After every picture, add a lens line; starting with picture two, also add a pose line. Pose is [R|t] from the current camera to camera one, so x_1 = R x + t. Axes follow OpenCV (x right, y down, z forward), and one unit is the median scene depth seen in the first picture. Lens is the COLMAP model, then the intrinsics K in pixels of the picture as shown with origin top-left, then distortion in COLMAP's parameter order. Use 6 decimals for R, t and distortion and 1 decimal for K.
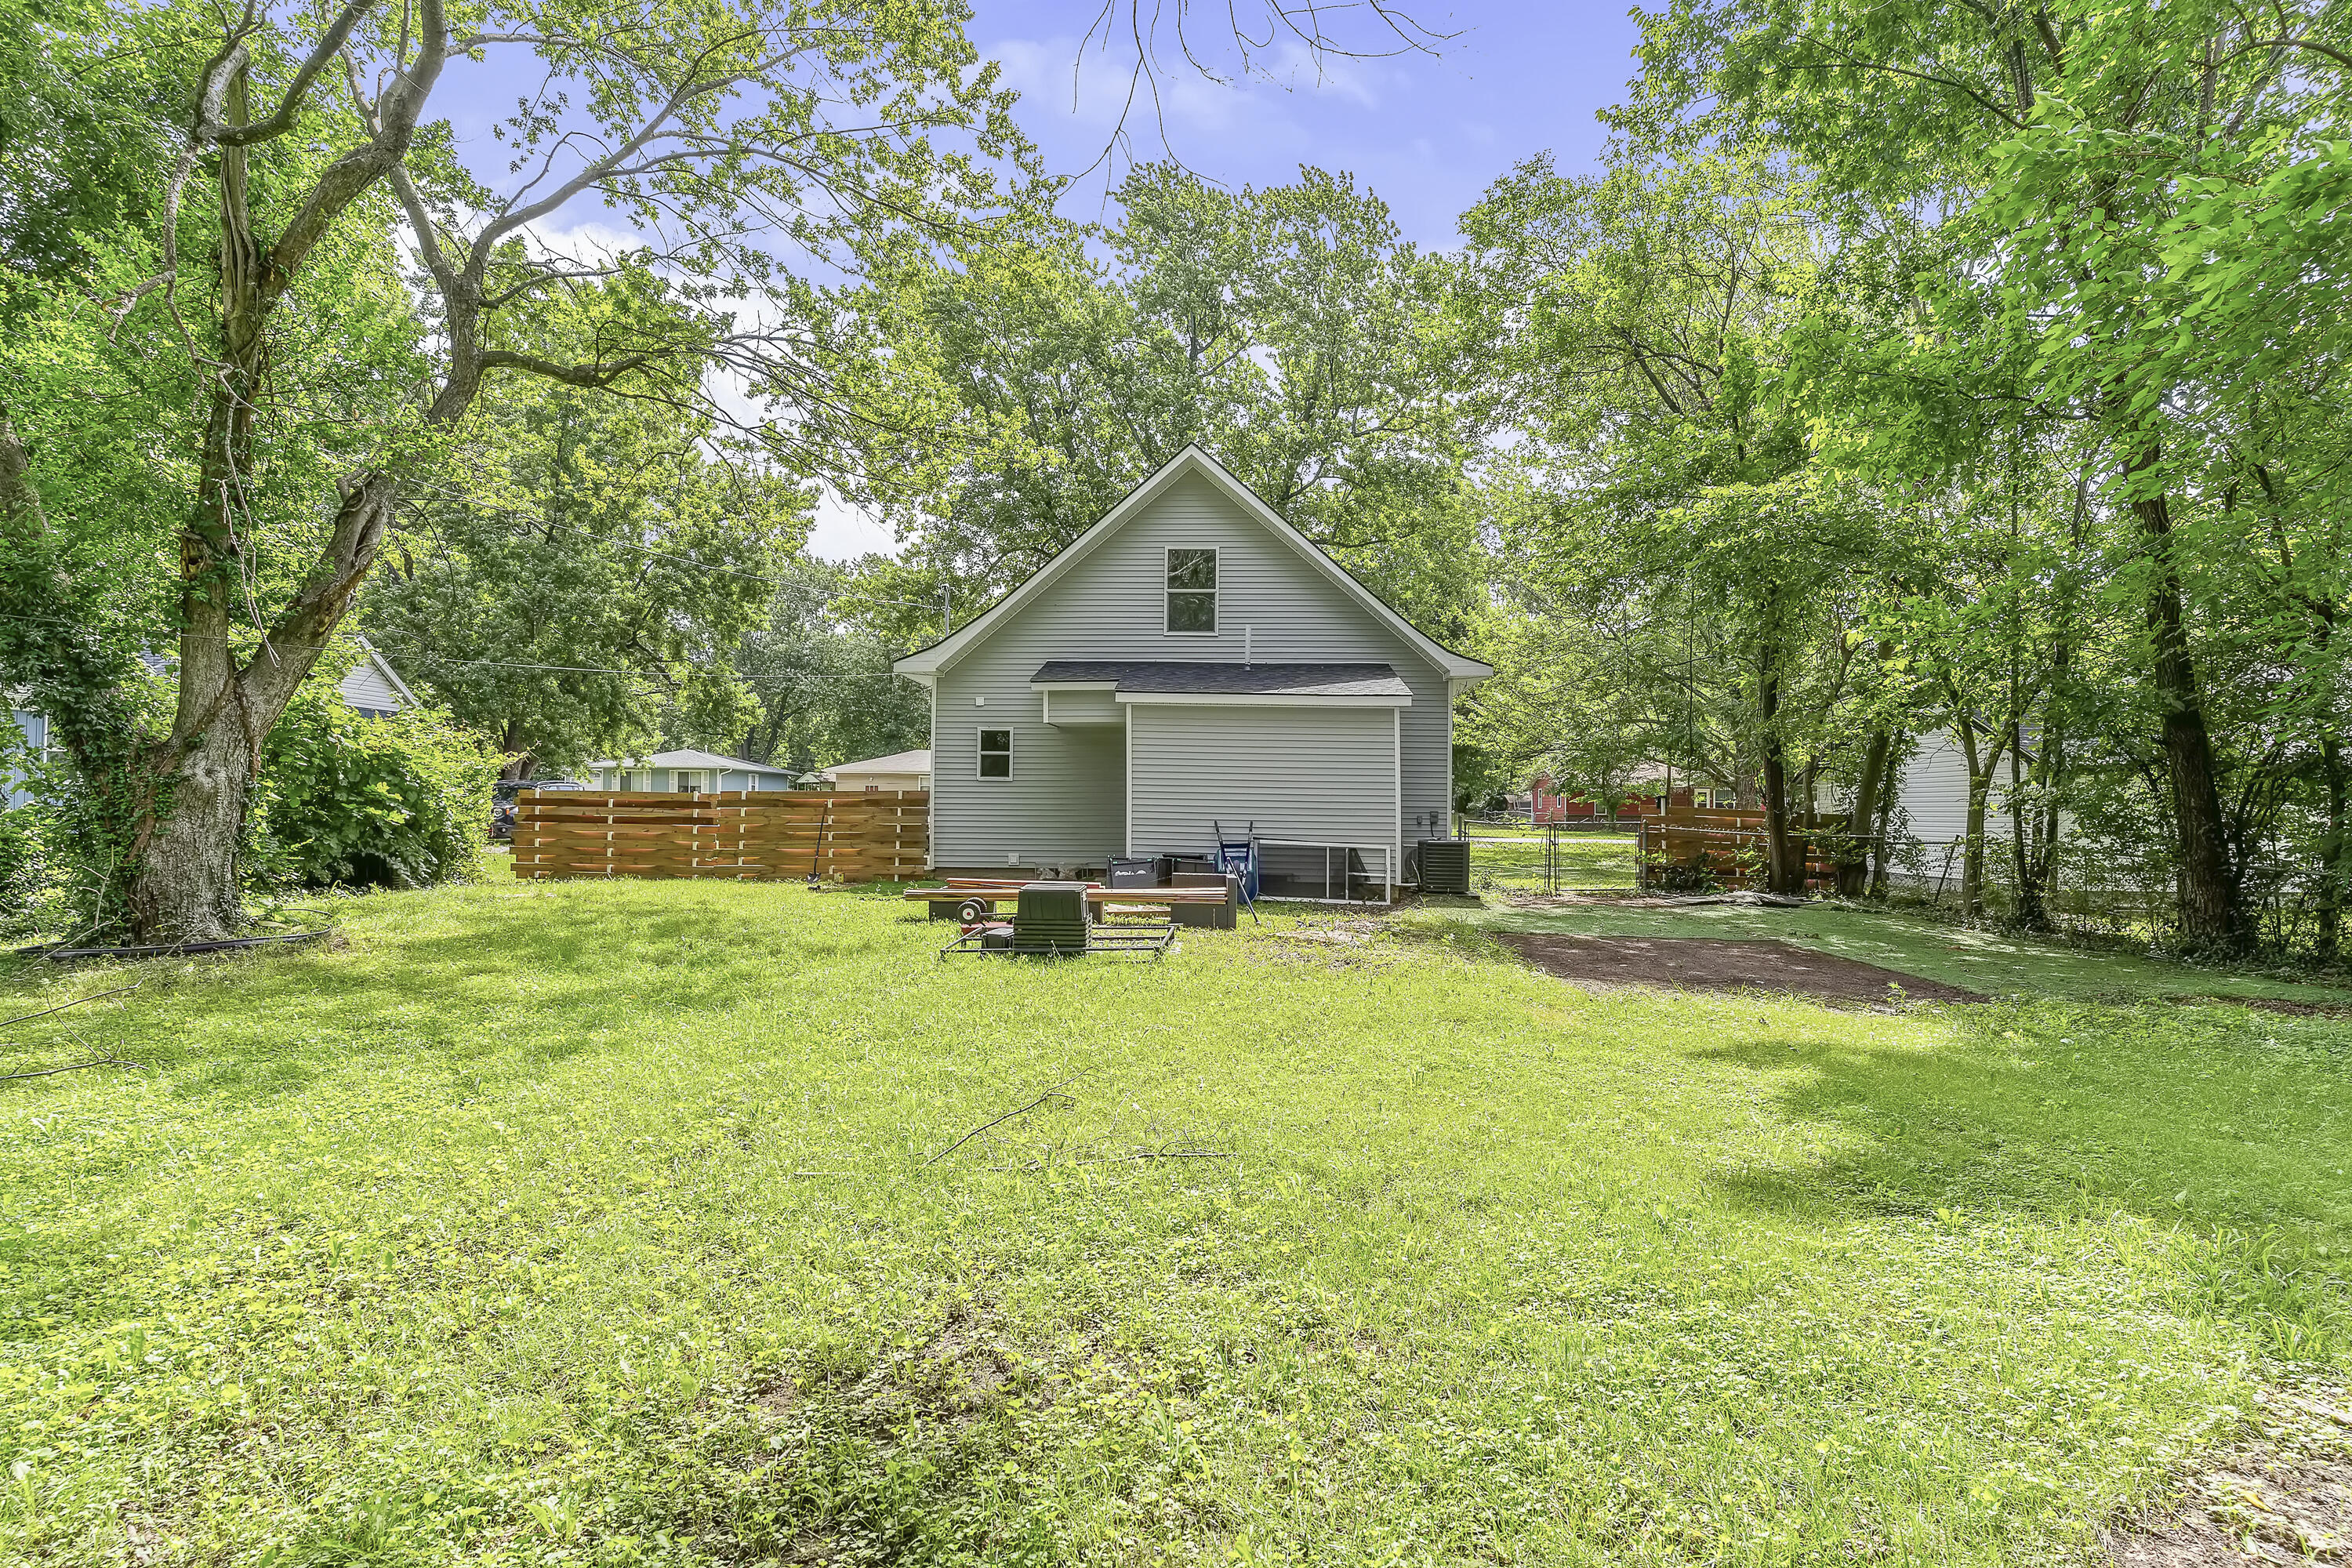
lens RADIAL K [[1138.2, 0, 1160.3], [0, 1138.2, 791.3], [0, 0, 1]] dist [0.000014, -0.001845]
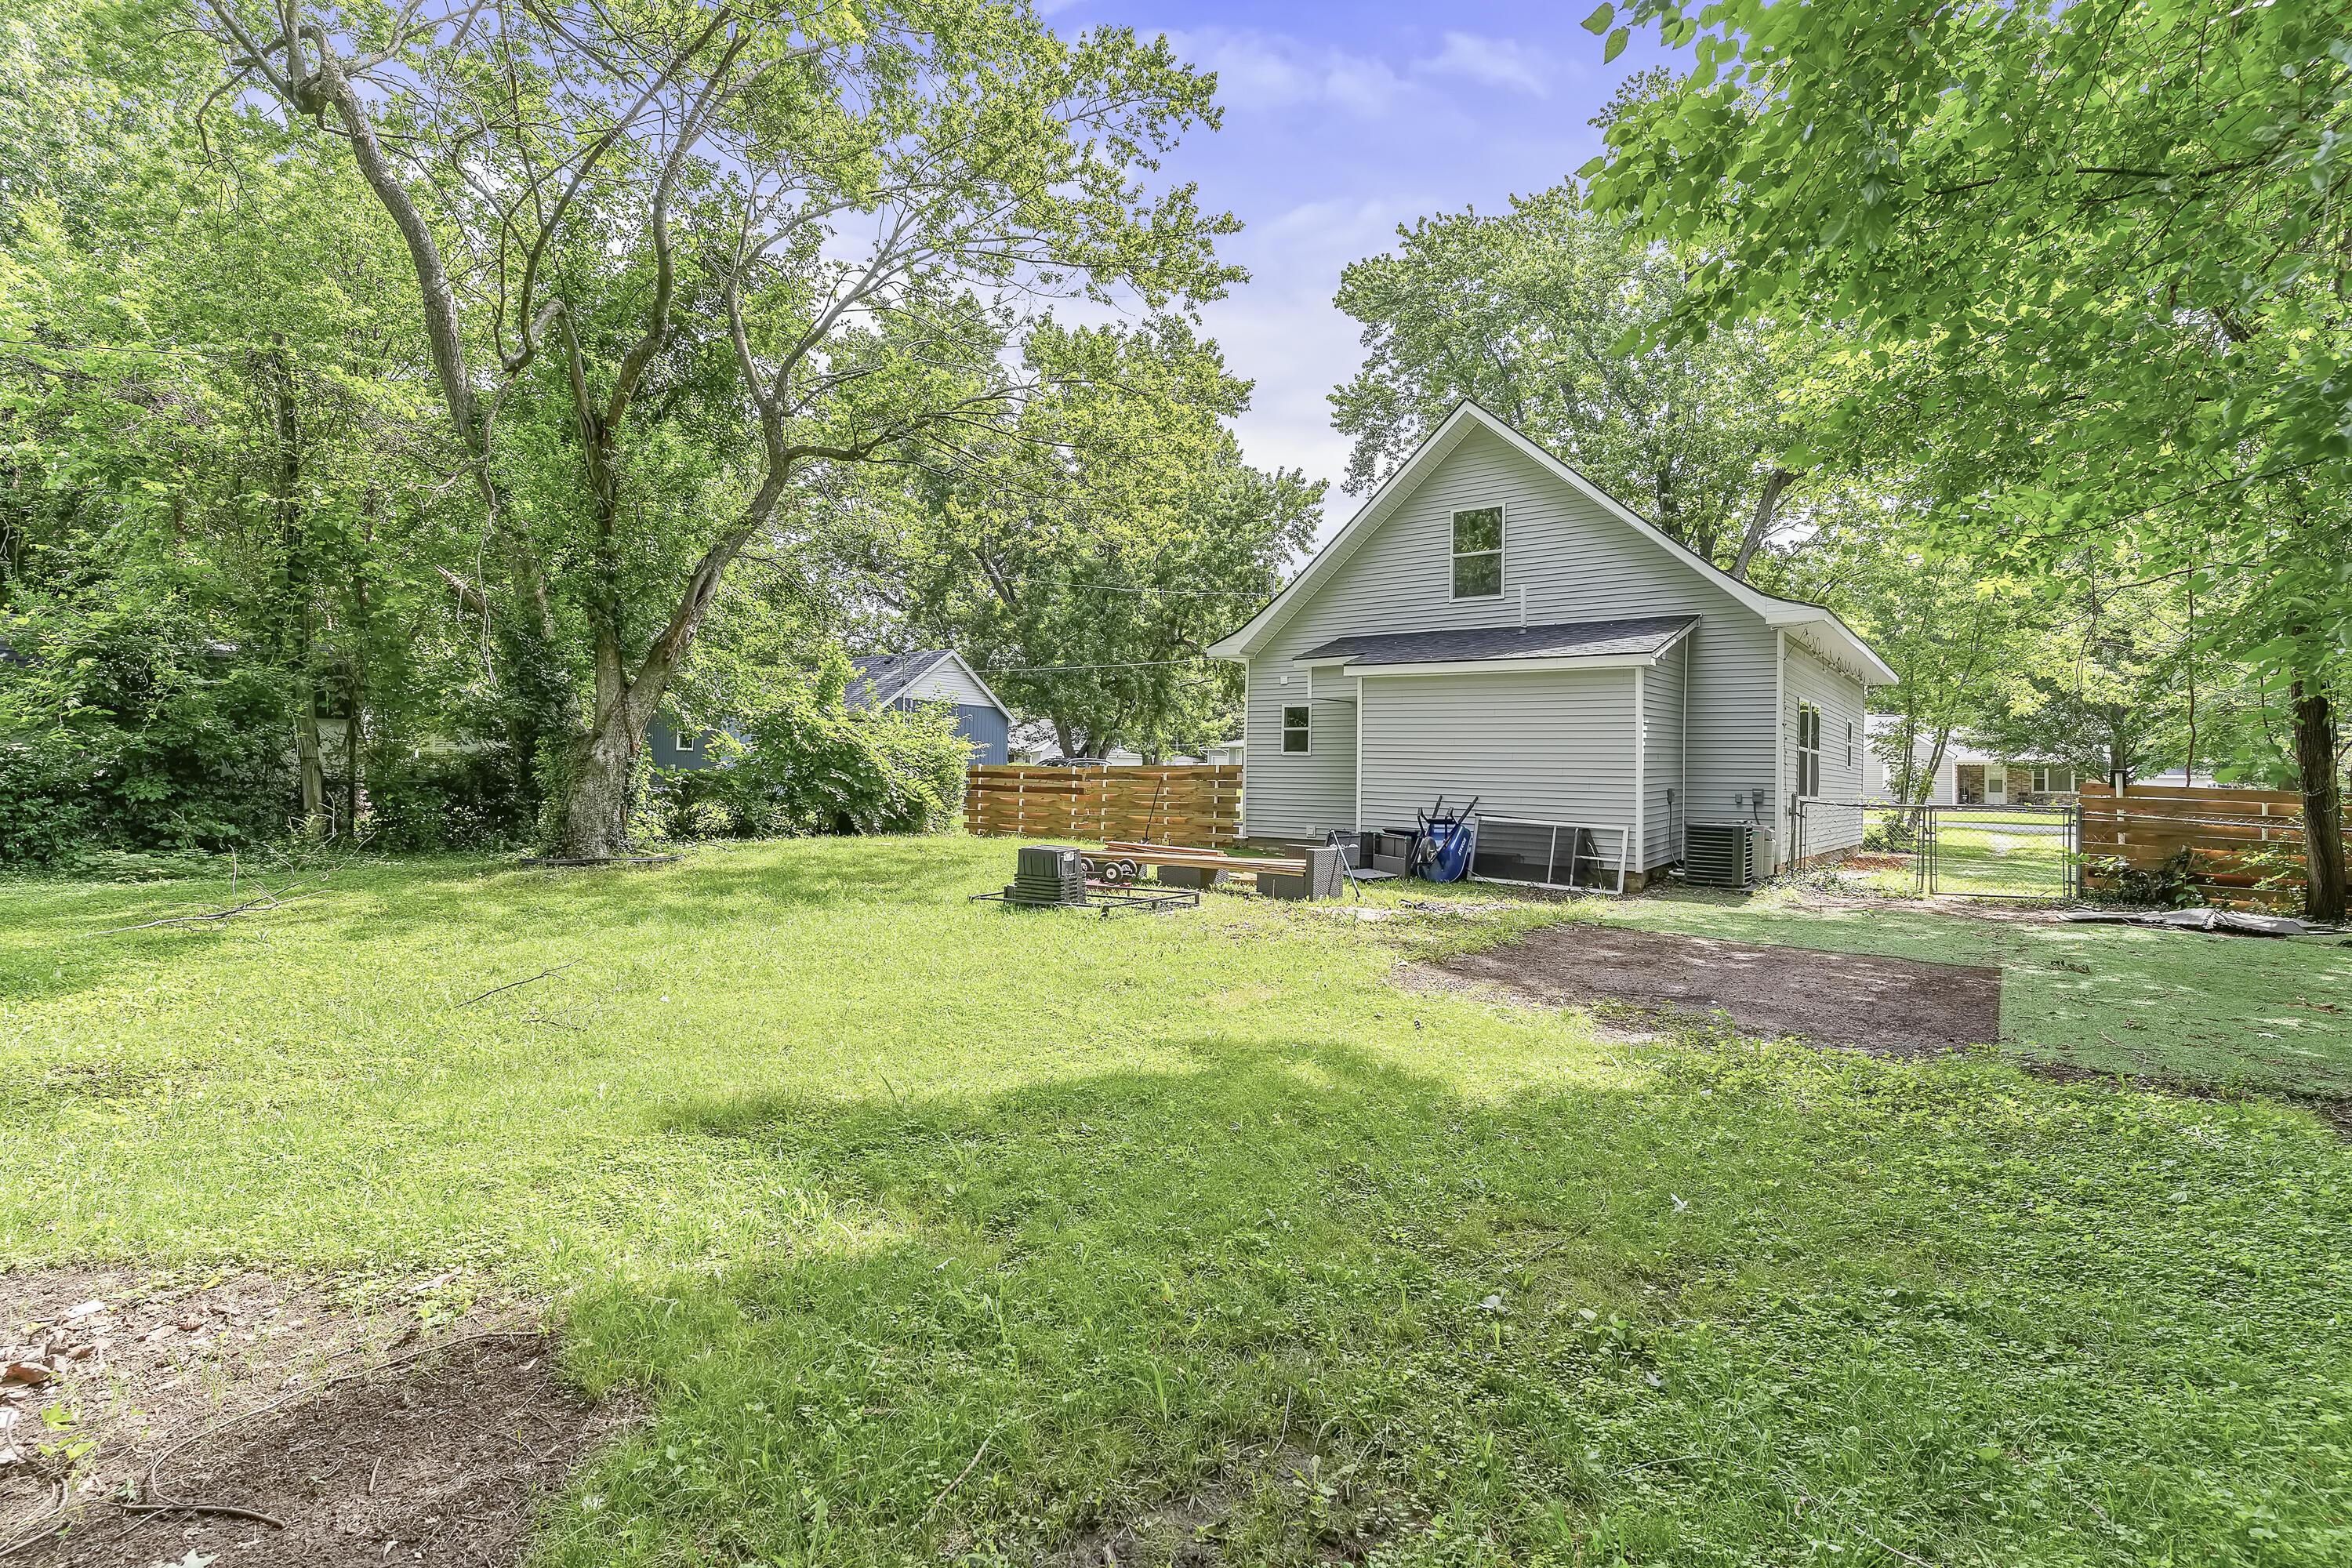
lens RADIAL K [[1138.2, 0, 1162.9], [0, 1138.2, 776.8], [0, 0, 1]] dist [0.000014, -0.001845]
pose [[0.822415, 0.003939, -0.568874, 0.362804], [0.000349, 0.999972, 0.007429, 0.002763], [0.568888, -0.006308, 0.822391, 0.071856]]
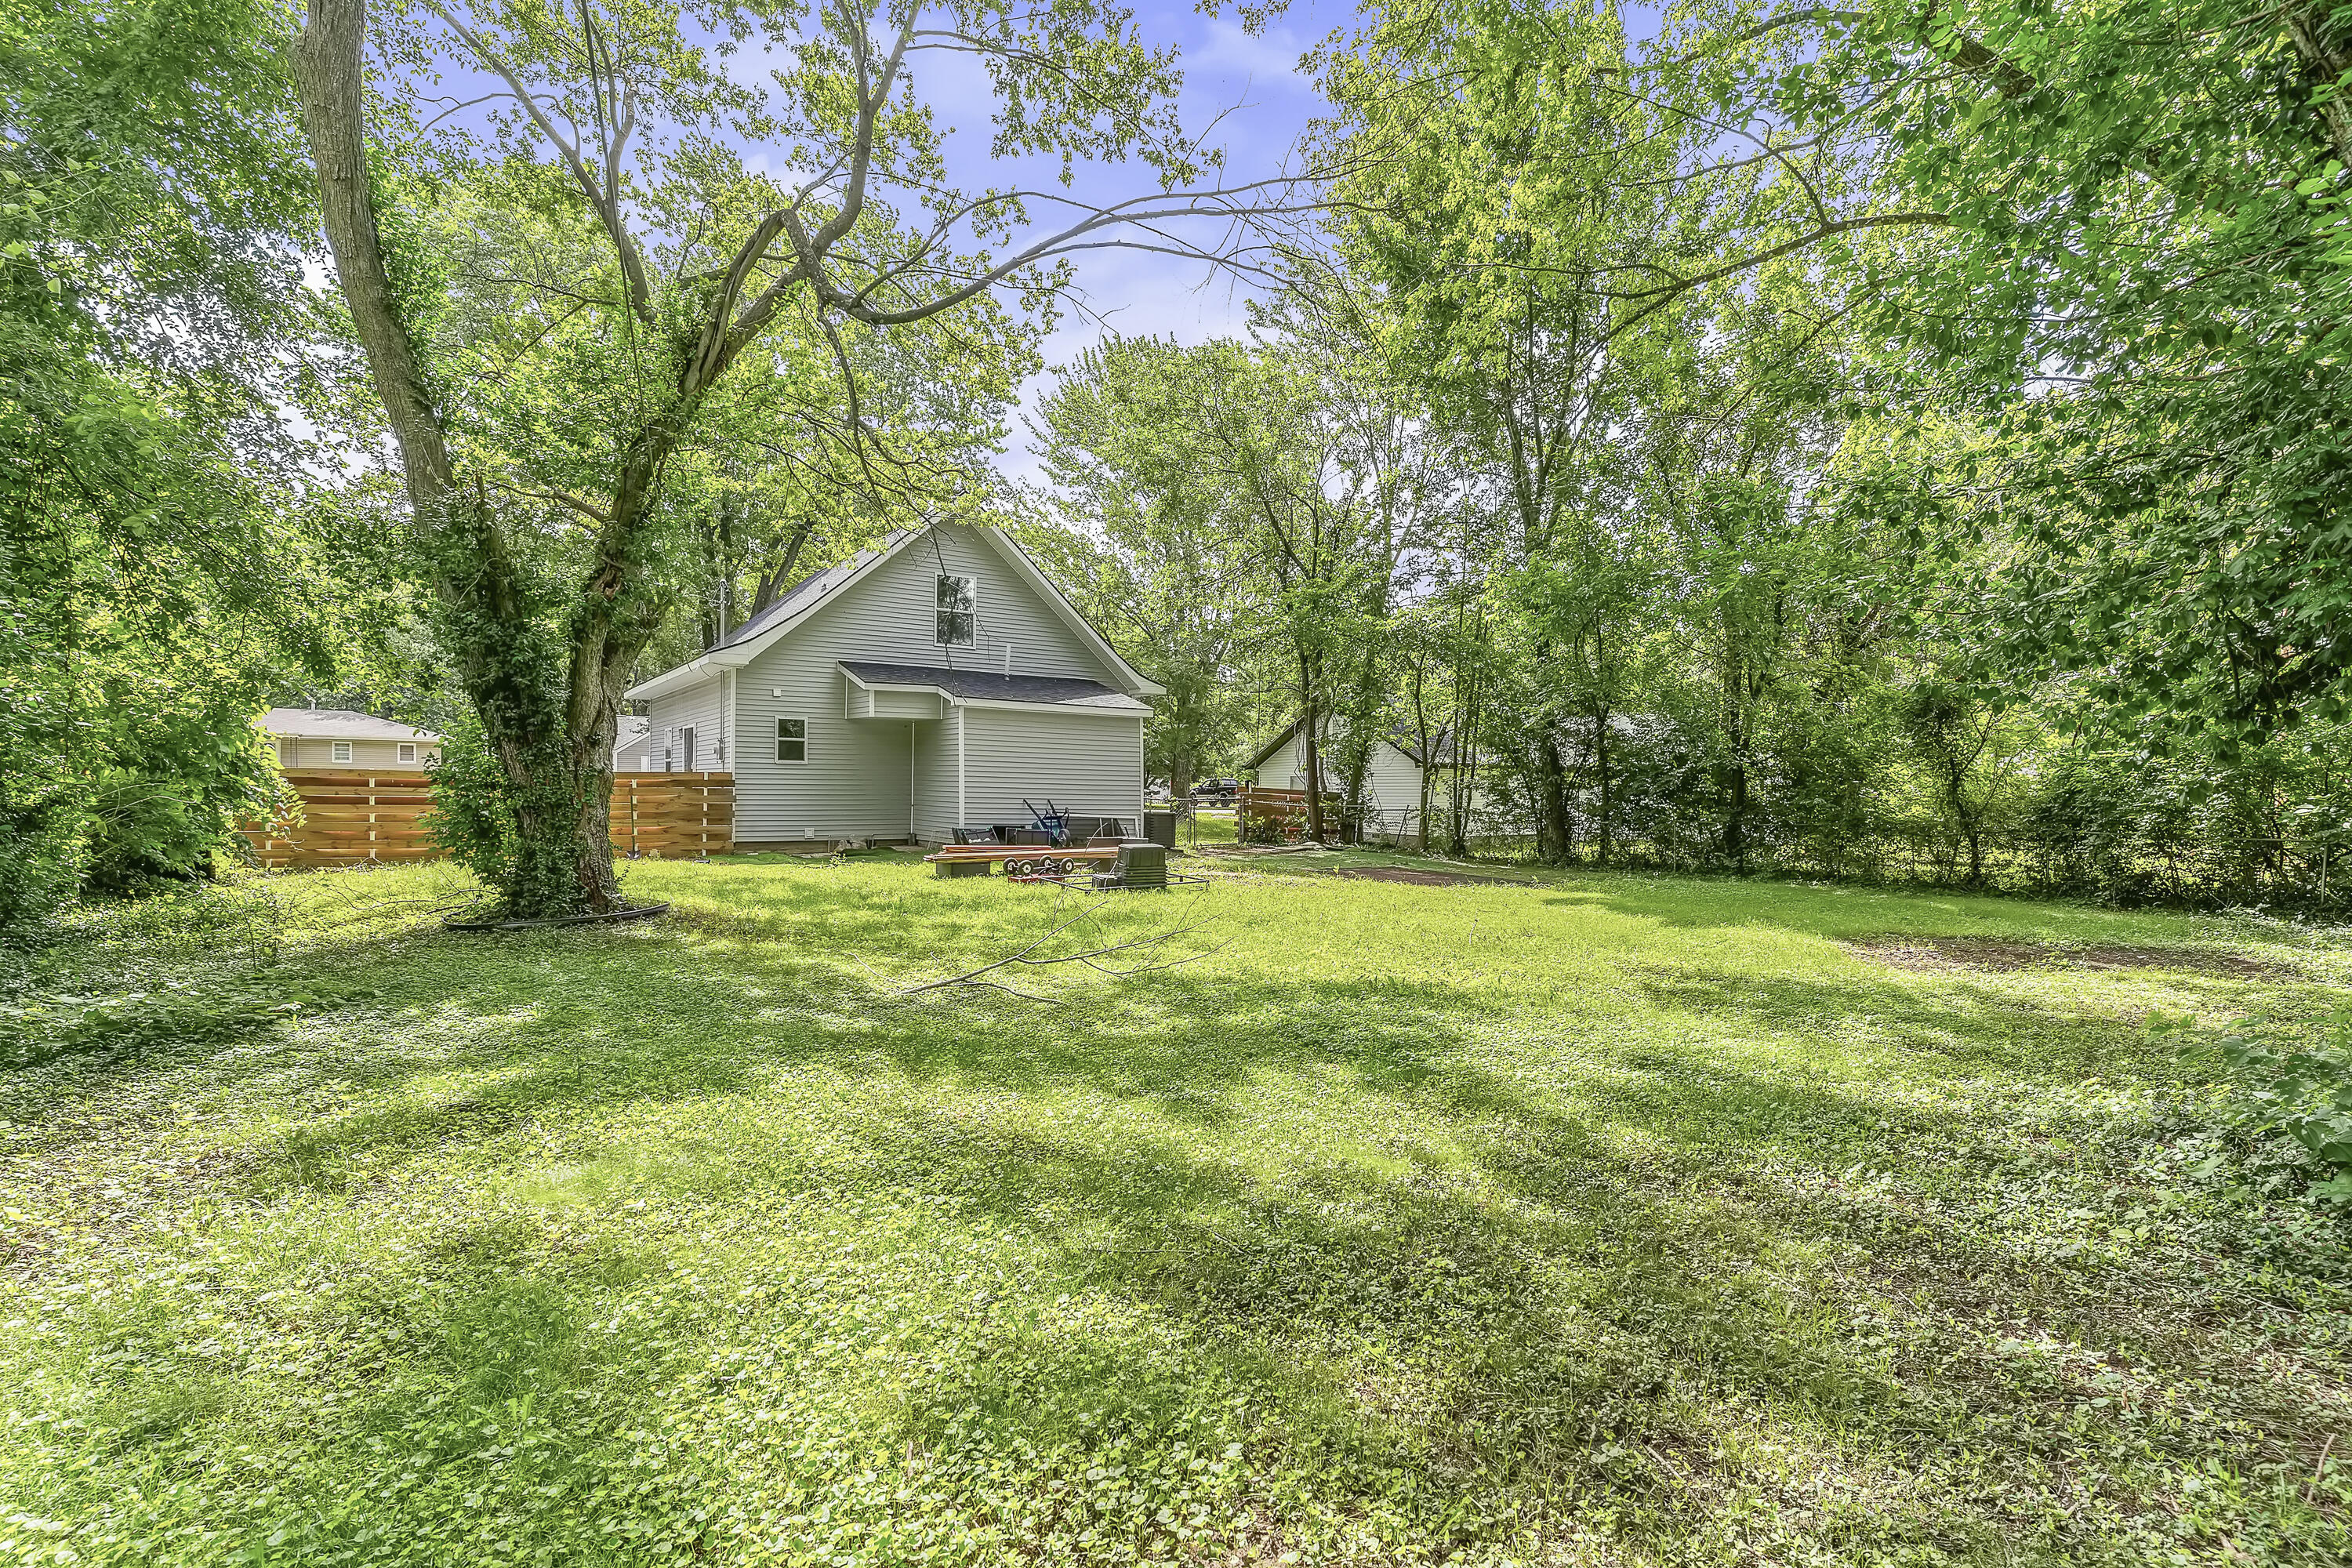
lens RADIAL K [[1138.2, 0, 1170.3], [0, 1138.2, 786.1], [0, 0, 1]] dist [0.000014, -0.001845]
pose [[0.809938, 0.002135, 0.586512, -0.519336], [-0.013265, 0.999804, 0.014678, -0.009191], [-0.586366, -0.019668, 0.809807, -0.133623]]
